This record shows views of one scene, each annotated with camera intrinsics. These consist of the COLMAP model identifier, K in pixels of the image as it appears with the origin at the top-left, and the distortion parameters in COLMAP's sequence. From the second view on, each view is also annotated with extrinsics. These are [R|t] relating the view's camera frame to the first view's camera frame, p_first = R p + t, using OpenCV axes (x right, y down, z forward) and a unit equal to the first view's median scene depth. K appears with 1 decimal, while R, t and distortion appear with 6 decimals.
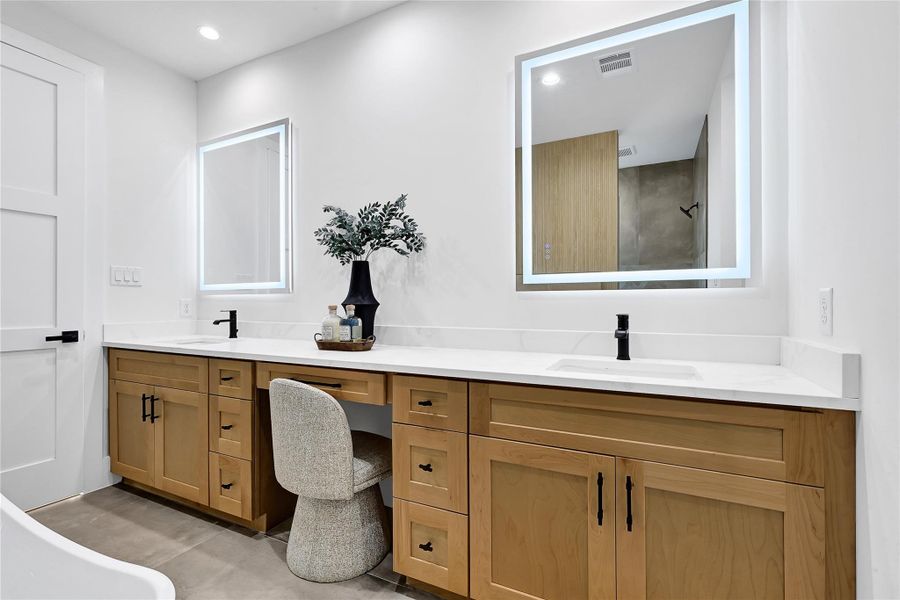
lens RADIAL K [[387.7, 0, 455.0], [0, 387.7, 301.2], [0, 0, 1]] dist [0.001628, 0.000161]
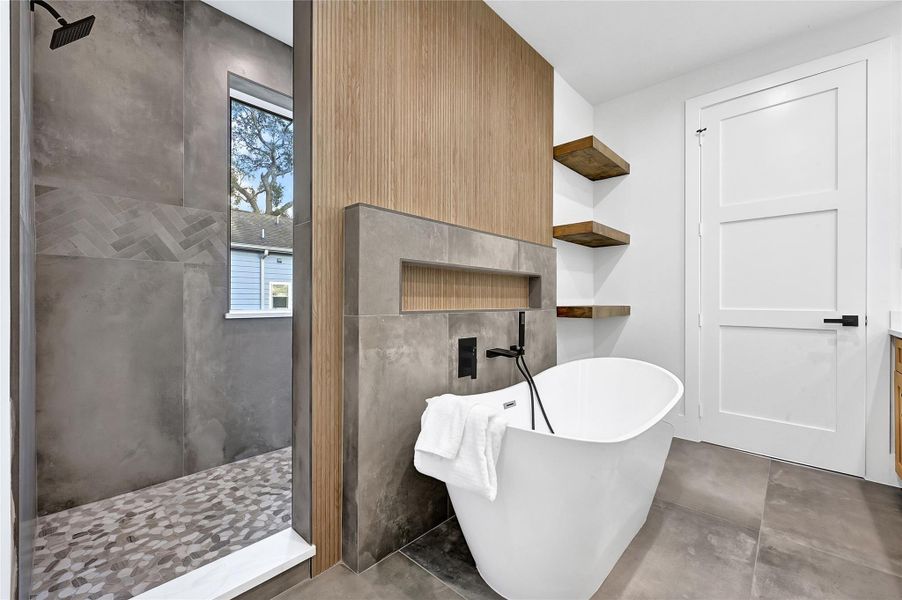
lens RADIAL K [[388.6, 0, 450.8], [0, 388.6, 300.5], [0, 0, 1]] dist [0.001628, 0.000161]
pose [[-0.259083, 0.000150, -0.965855, 0.303676], [0.001096, 0.999999, -0.000139, 0.036438], [0.965855, -0.001094, -0.259083, 0.239819]]
